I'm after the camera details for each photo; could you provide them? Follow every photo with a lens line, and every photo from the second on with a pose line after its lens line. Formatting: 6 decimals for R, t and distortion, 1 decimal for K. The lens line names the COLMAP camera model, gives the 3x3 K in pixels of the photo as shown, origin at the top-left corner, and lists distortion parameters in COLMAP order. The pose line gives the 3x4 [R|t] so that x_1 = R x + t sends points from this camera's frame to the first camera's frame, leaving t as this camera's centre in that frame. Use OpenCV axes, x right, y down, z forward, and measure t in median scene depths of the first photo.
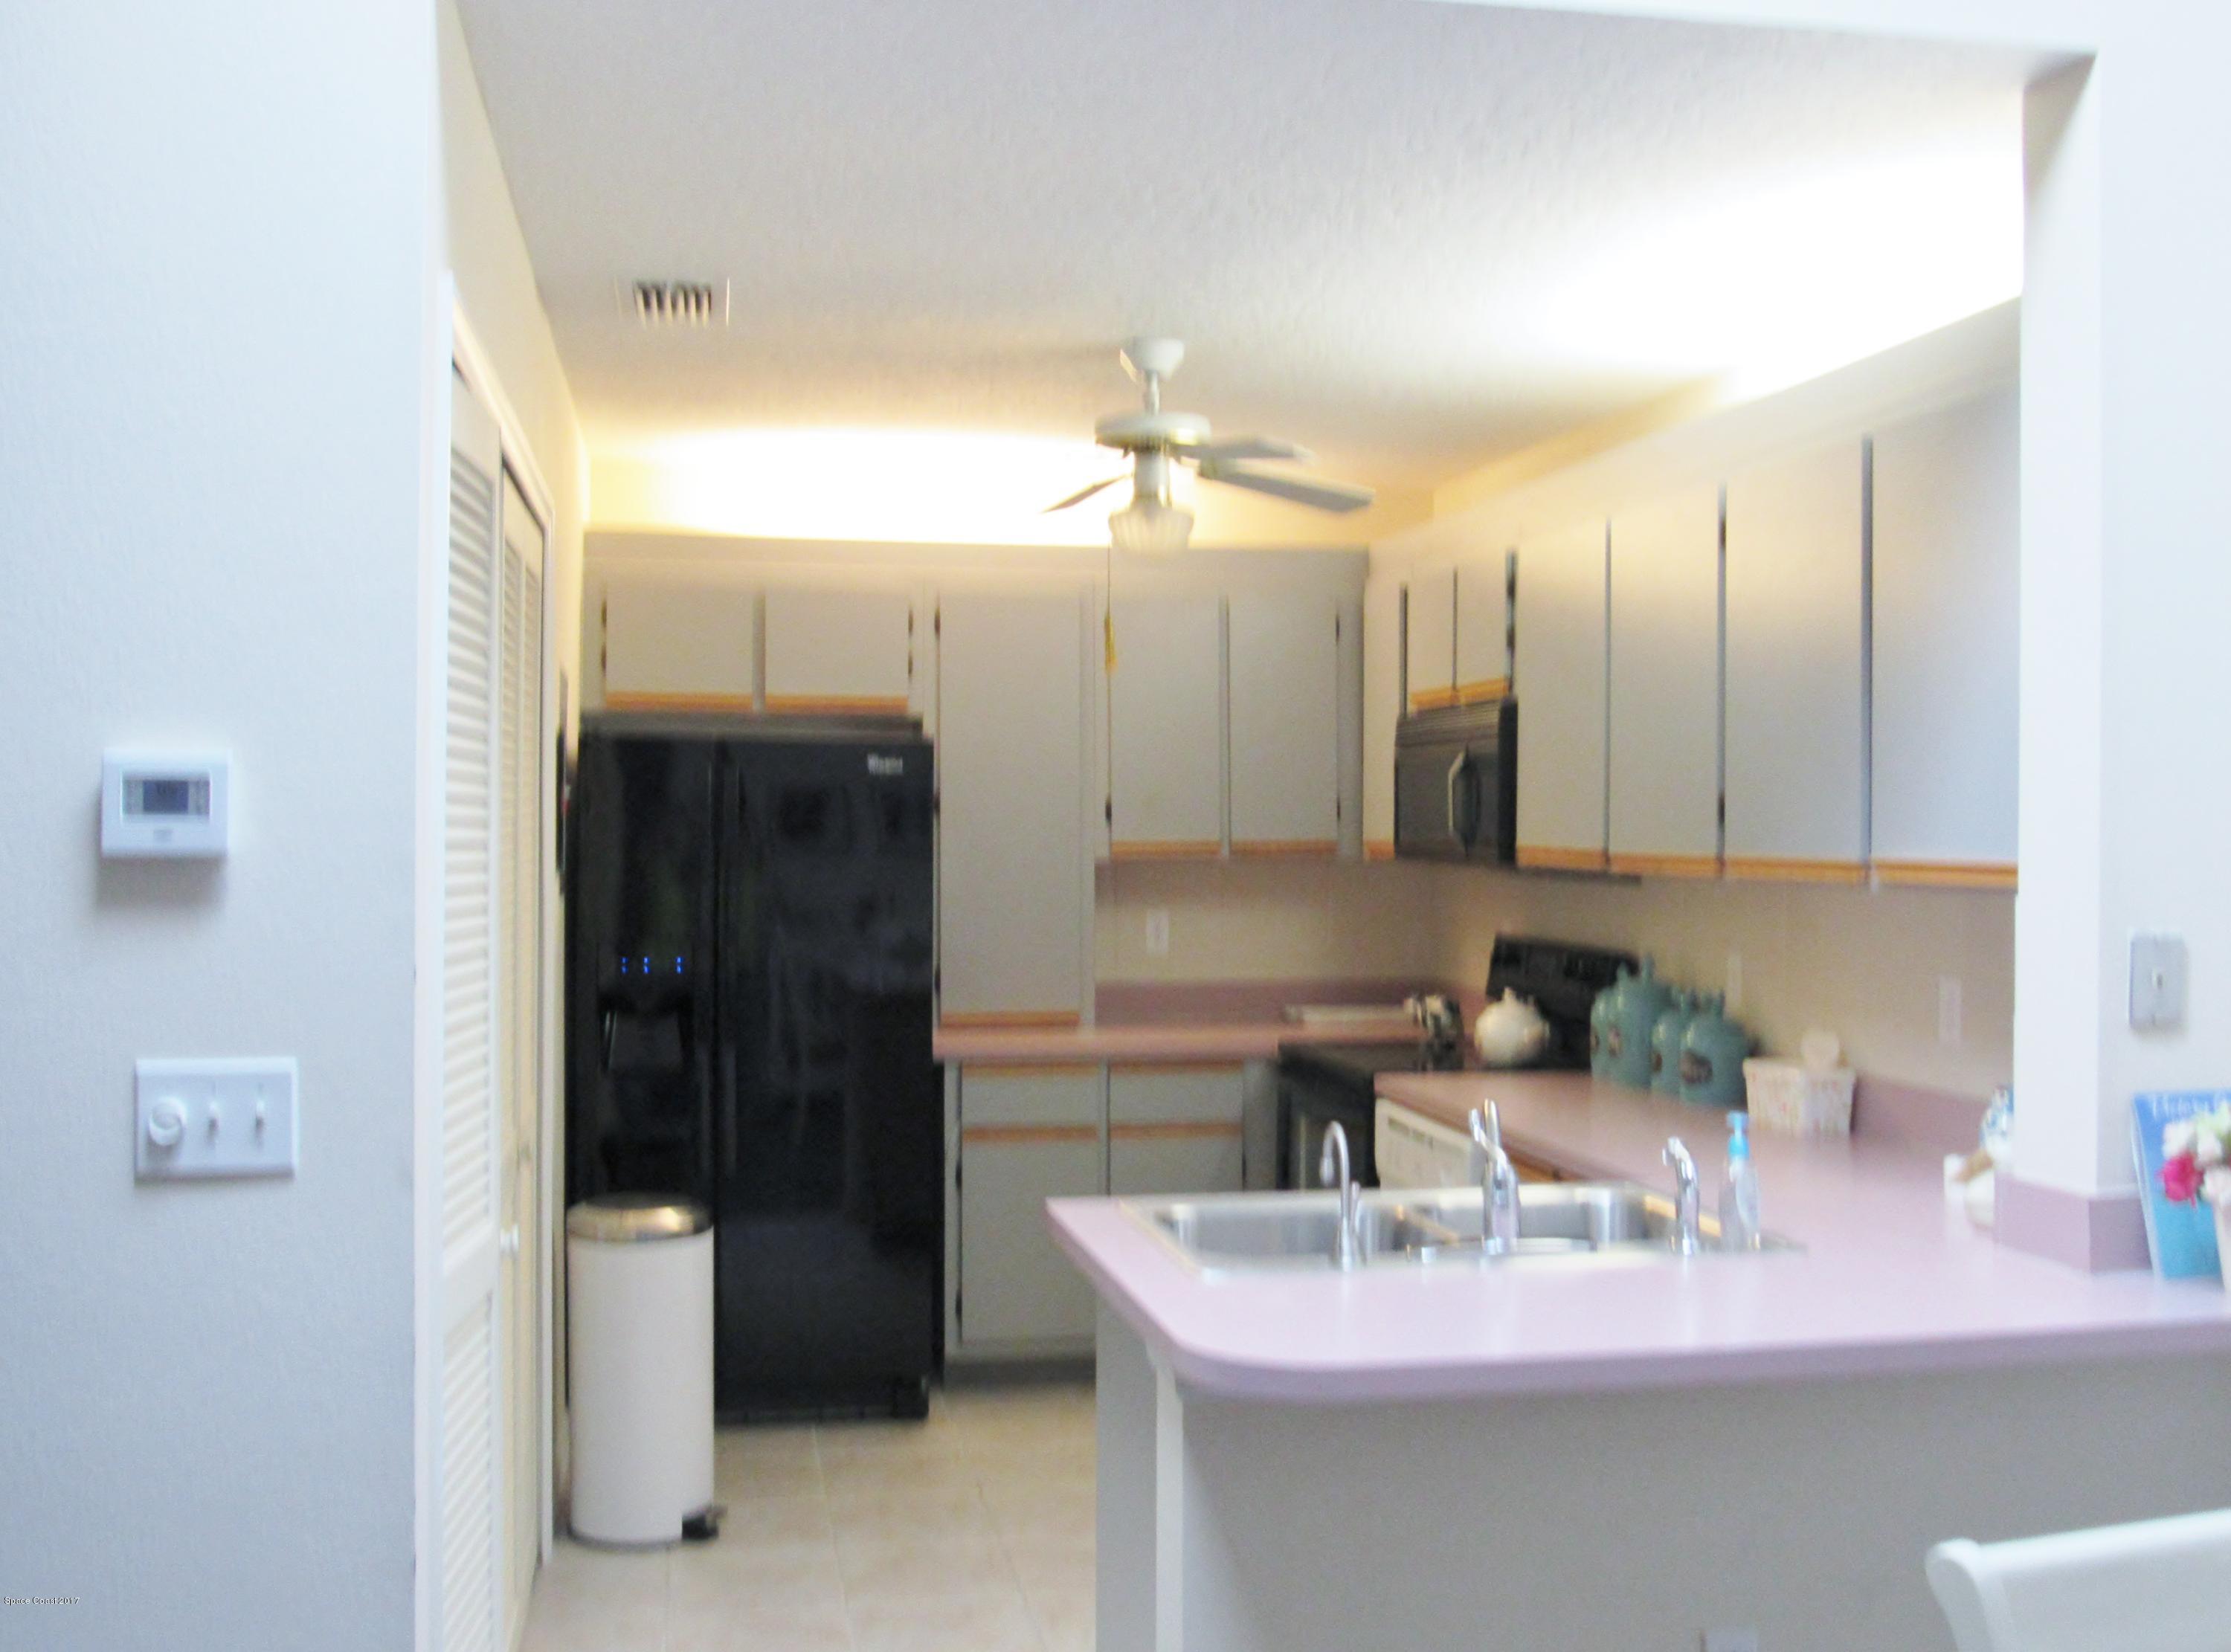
lens RADIAL K [[2388.9, 0, 1115.5], [0, 2388.9, 826.0], [0, 0, 1]] dist [0.000427, -0.000270]
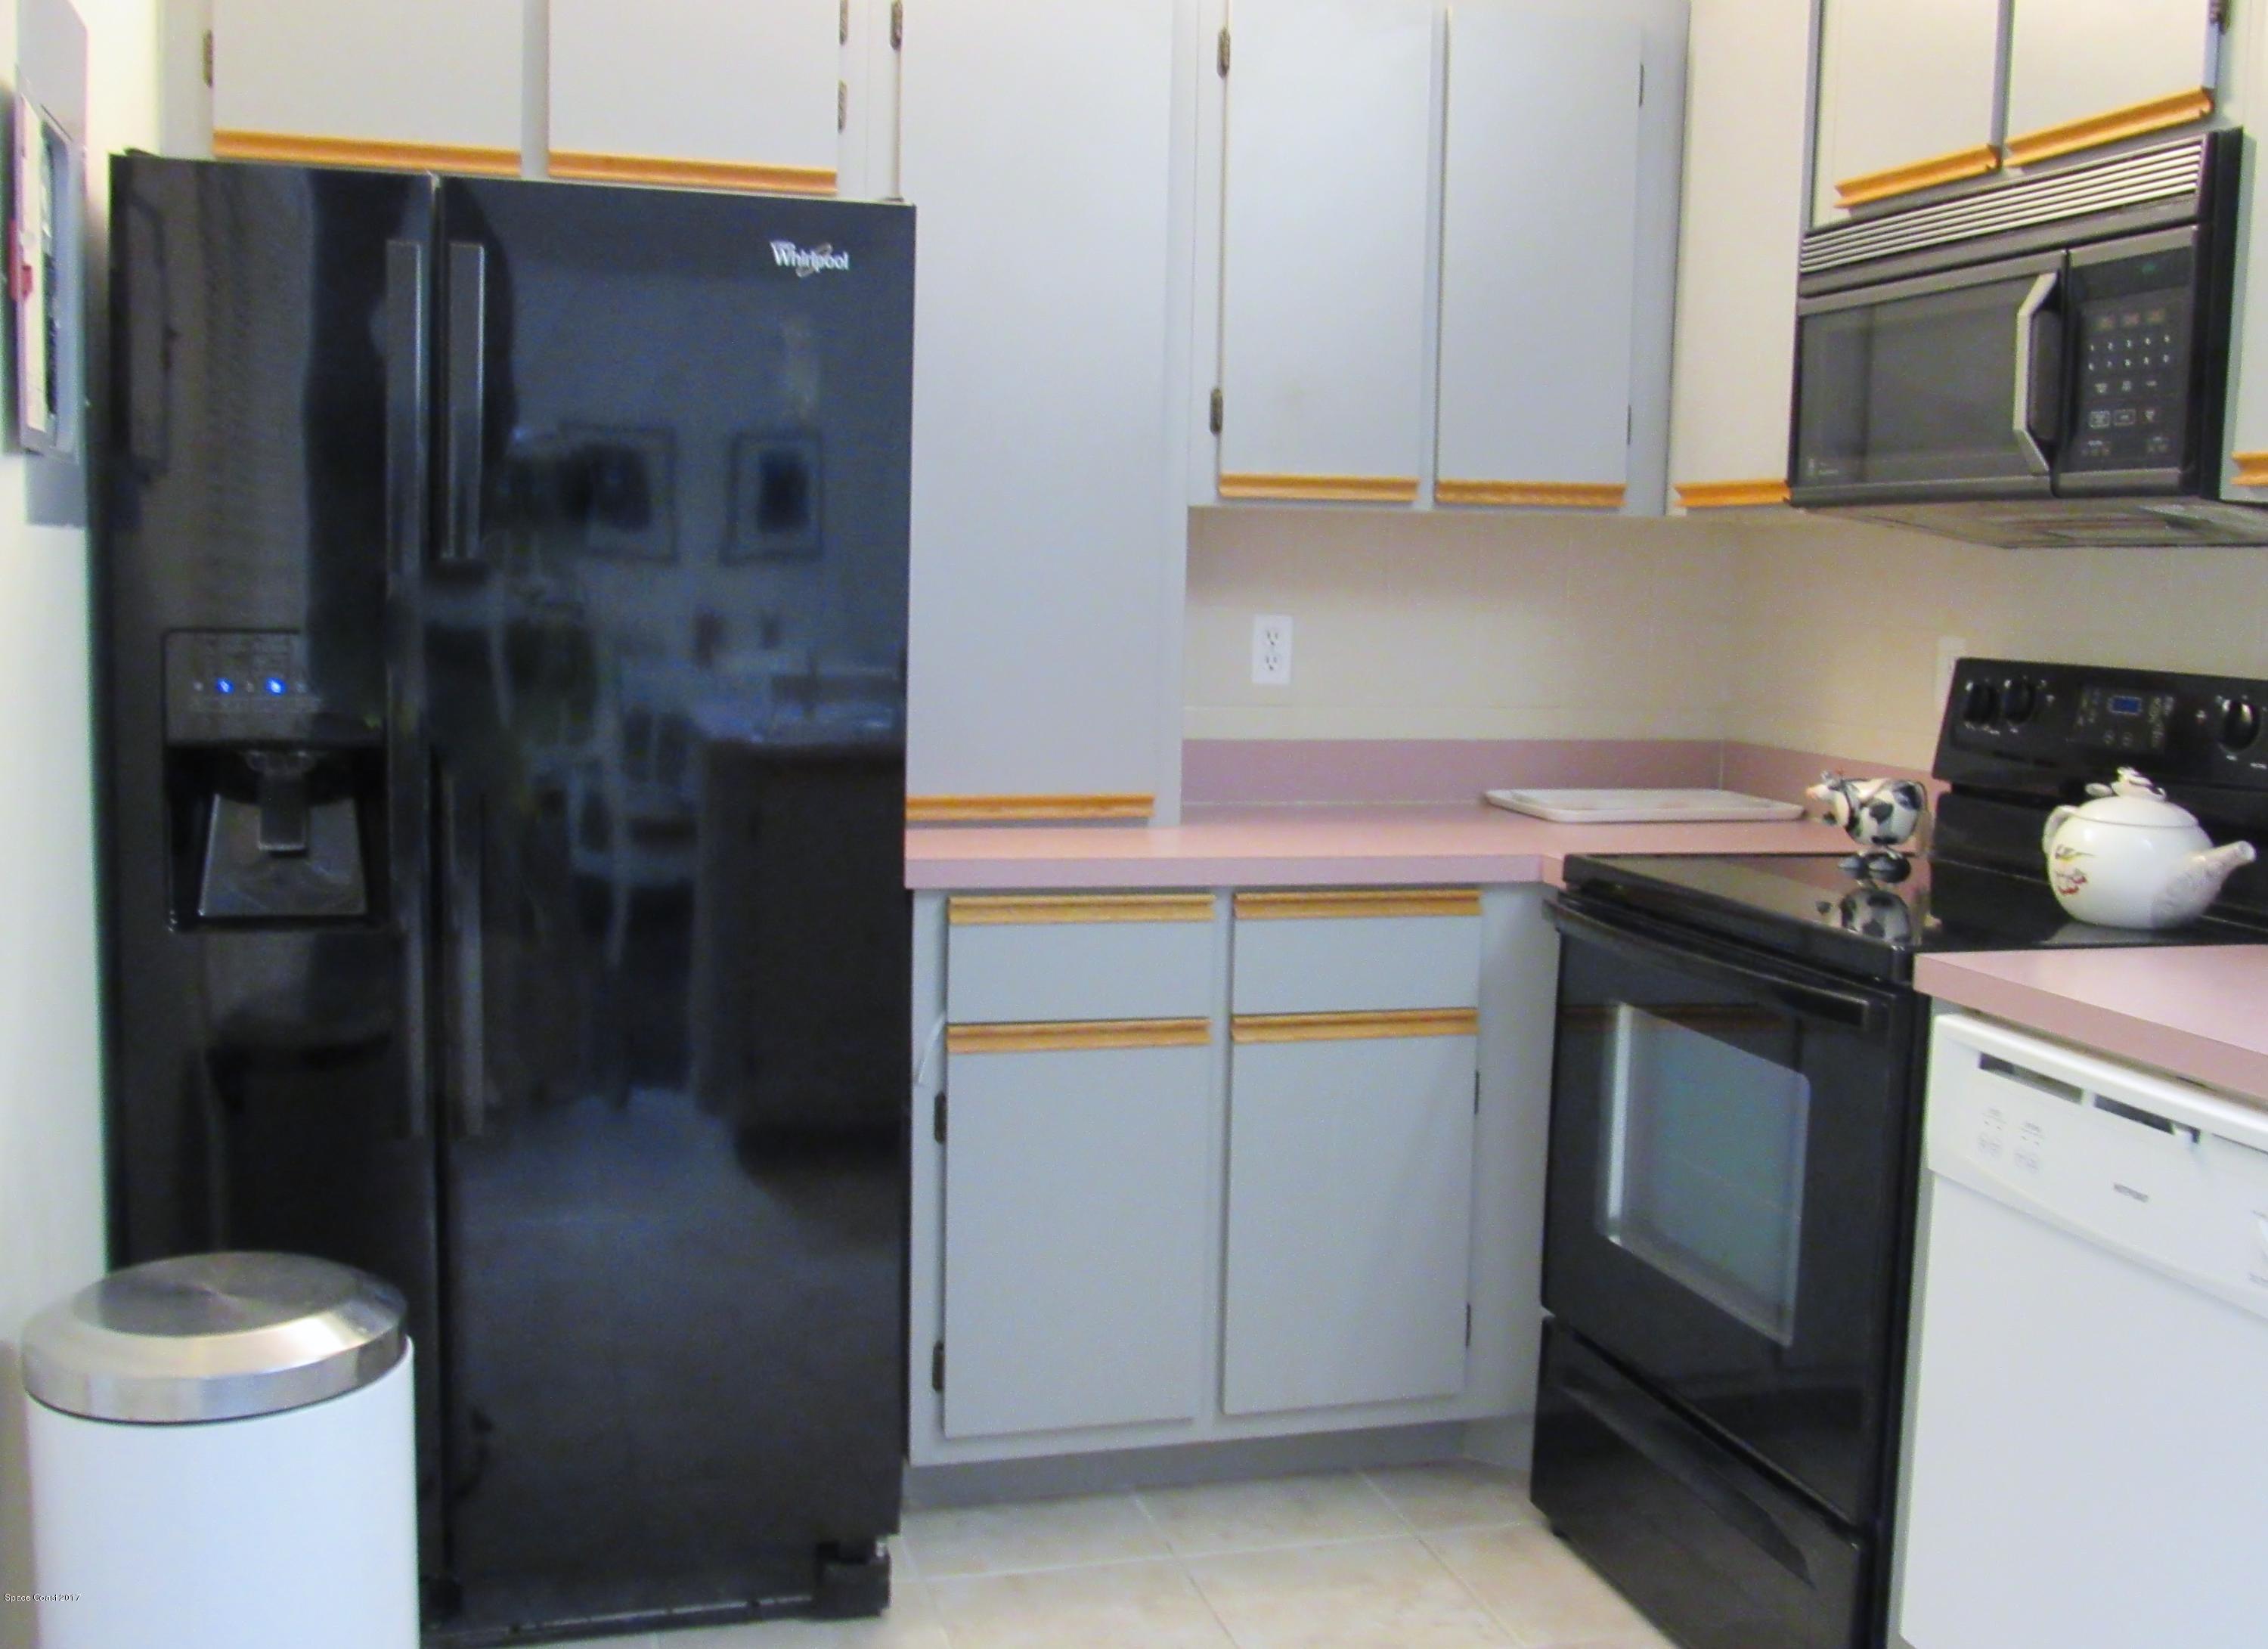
lens RADIAL K [[2279.4, 0, 1135.5], [0, 2279.4, 794.7], [0, 0, 1]] dist [-0.023708, -0.013111]
pose [[0.994387, 0.010891, 0.105242, -0.075956], [-0.020649, 0.995538, 0.092079, 0.033501], [-0.103769, -0.093736, 0.990175, 0.524397]]
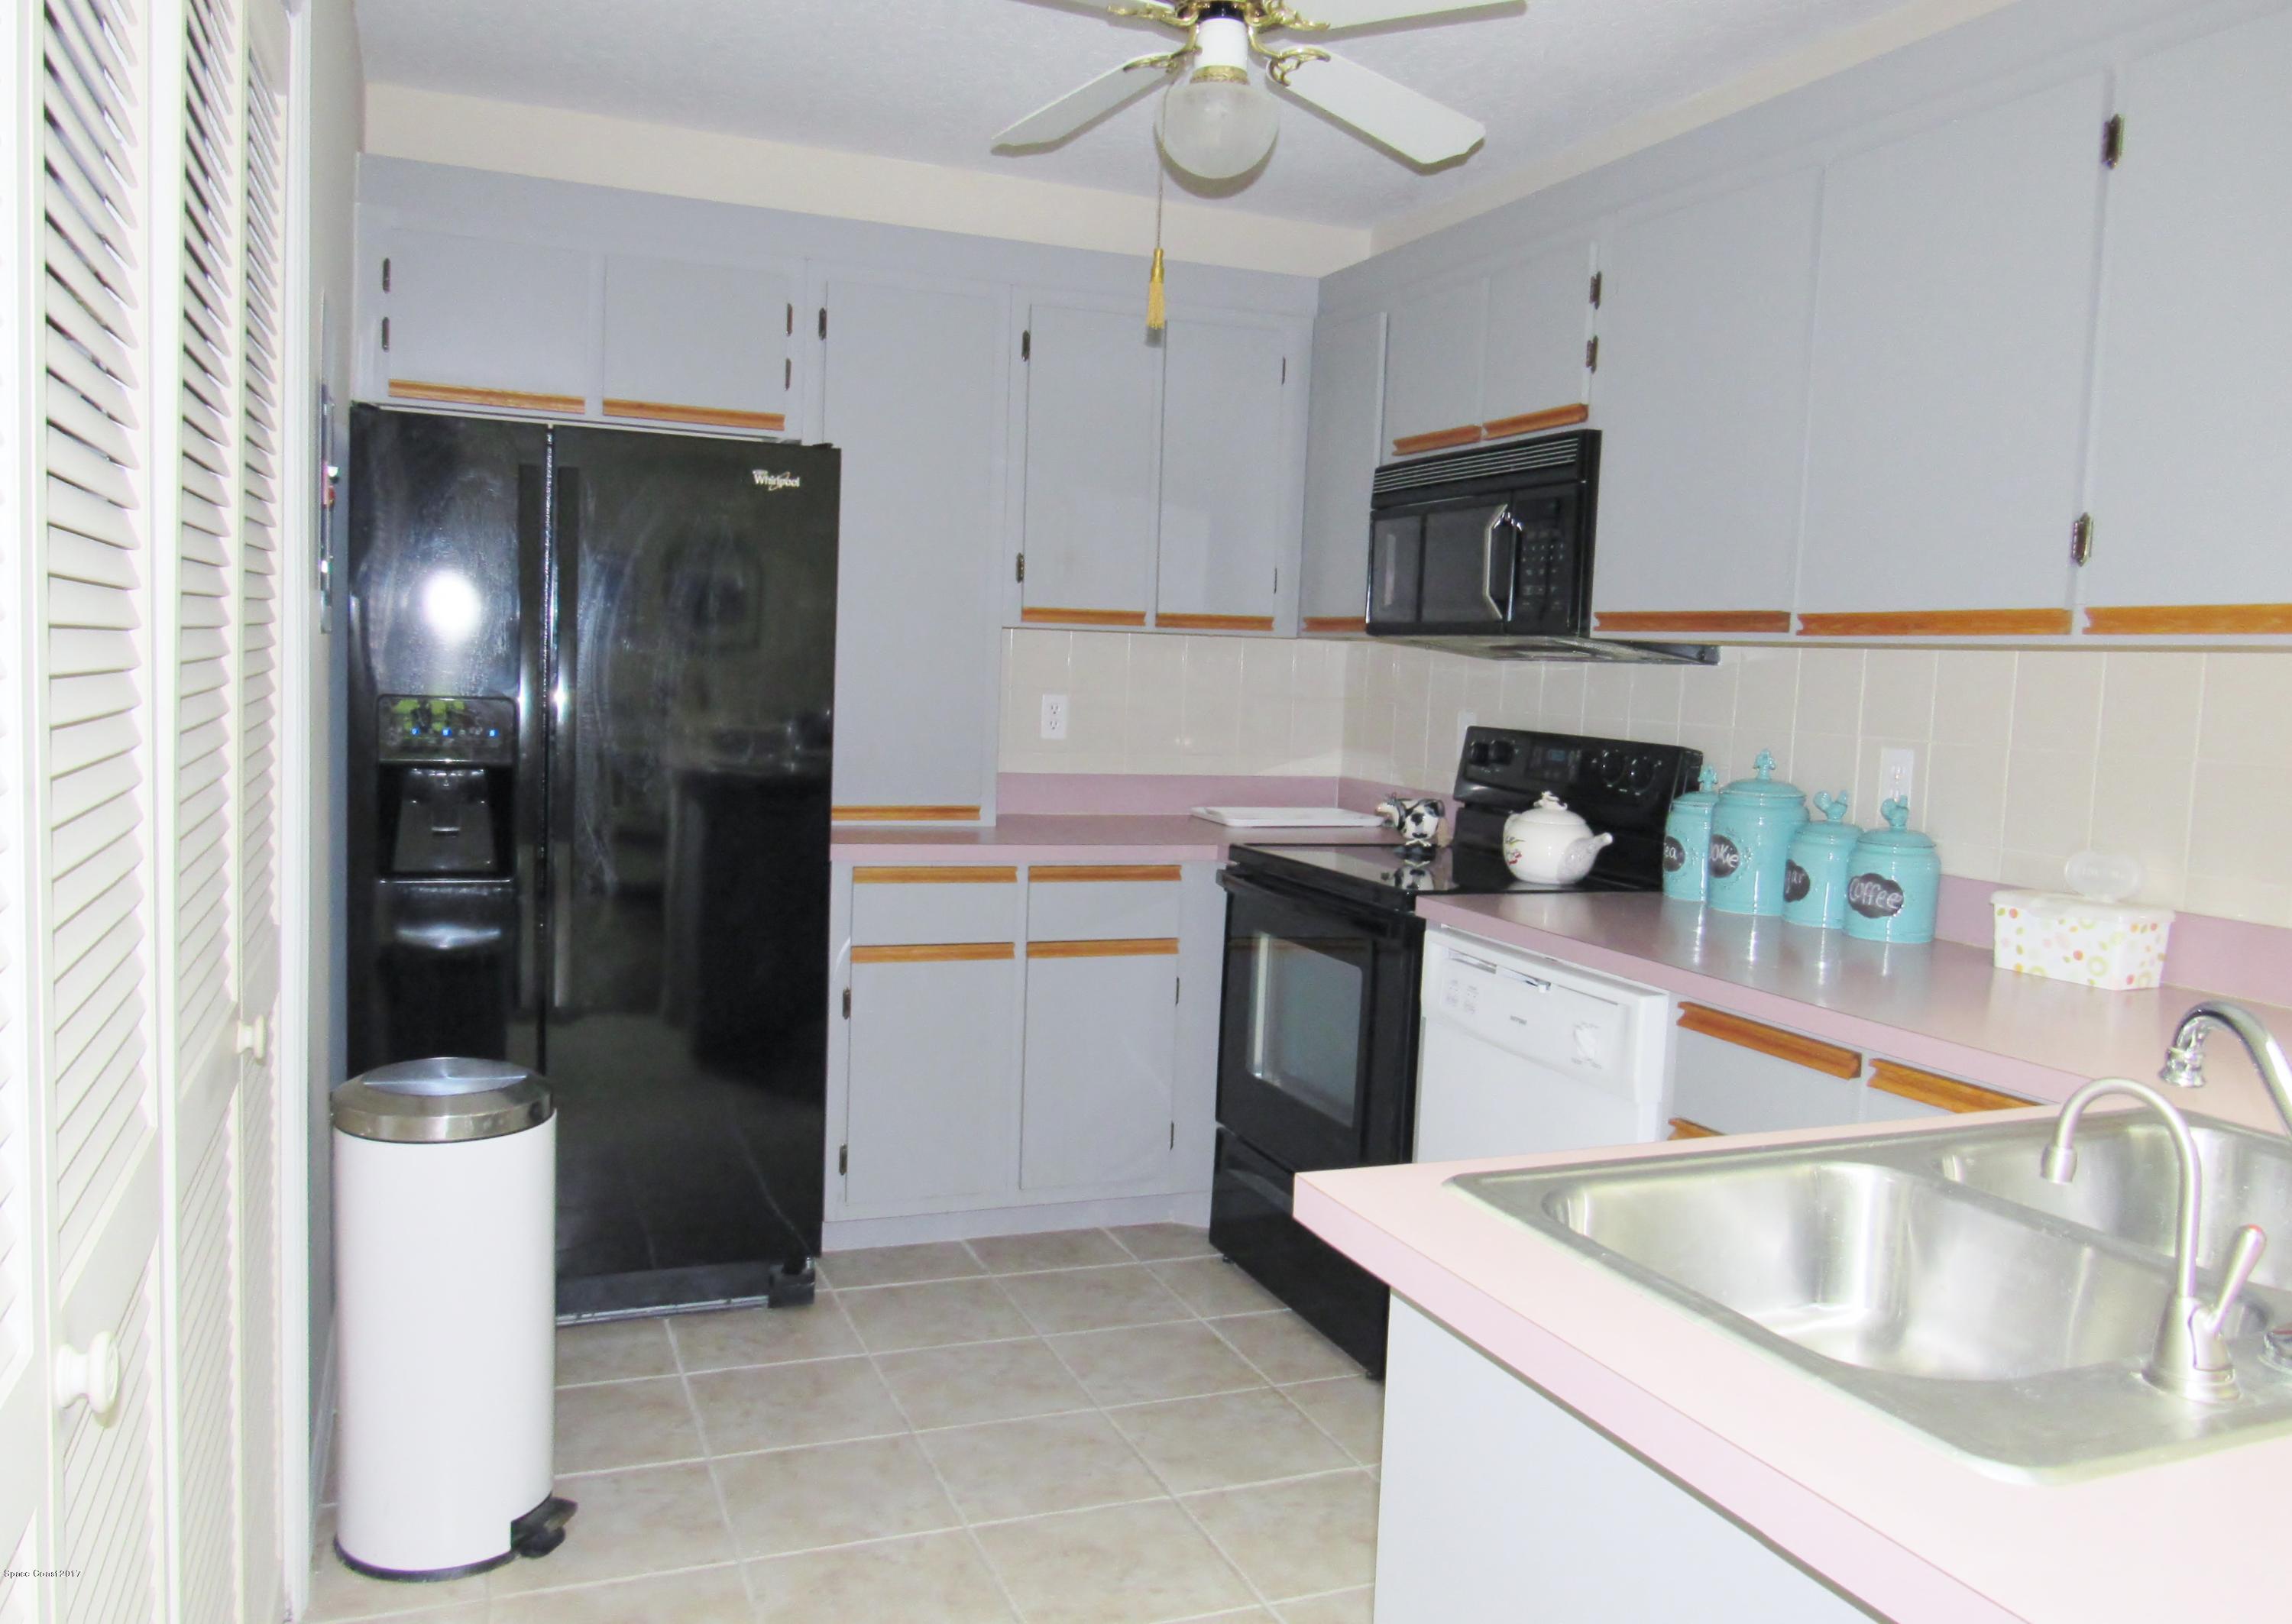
lens RADIAL K [[1771.8, 0, 1146.0], [0, 1771.8, 812.0], [0, 0, 1]] dist [0.003848, 0.001467]
pose [[0.977368, 0.017601, 0.210810, -0.093994], [-0.035511, 0.996042, 0.081478, 0.028450], [-0.208542, -0.087120, 0.974125, 0.394320]]
